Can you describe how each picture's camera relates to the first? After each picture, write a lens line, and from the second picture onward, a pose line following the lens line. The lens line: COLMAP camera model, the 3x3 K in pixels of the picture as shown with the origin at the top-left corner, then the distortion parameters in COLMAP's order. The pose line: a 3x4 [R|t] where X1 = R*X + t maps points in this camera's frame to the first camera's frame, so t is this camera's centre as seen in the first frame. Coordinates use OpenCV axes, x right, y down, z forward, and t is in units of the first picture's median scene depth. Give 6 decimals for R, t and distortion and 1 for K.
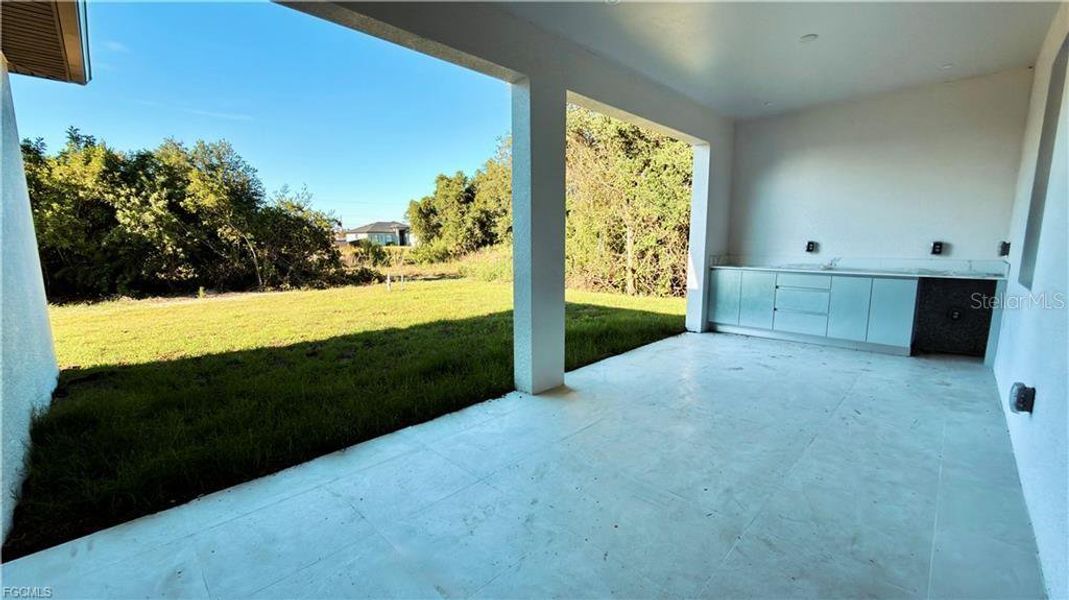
lens RADIAL K [[426.9, 0, 533.2], [0, 426.9, 299.0], [0, 0, 1]] dist [-0.003162, -0.000153]
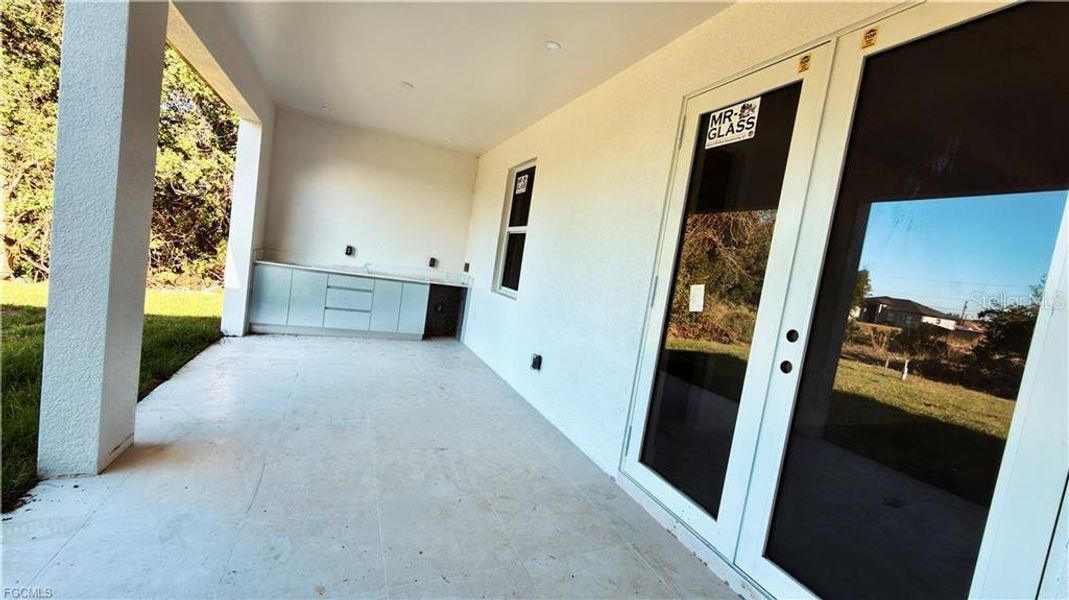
lens RADIAL K [[426.9, 0, 534.1], [0, 426.9, 301.9], [0, 0, 1]] dist [-0.003162, -0.000153]
pose [[0.348281, -0.020832, 0.937159, -0.255693], [-0.021352, 0.999317, 0.030149, -0.036015], [-0.937147, -0.030511, 0.347599, 0.171044]]
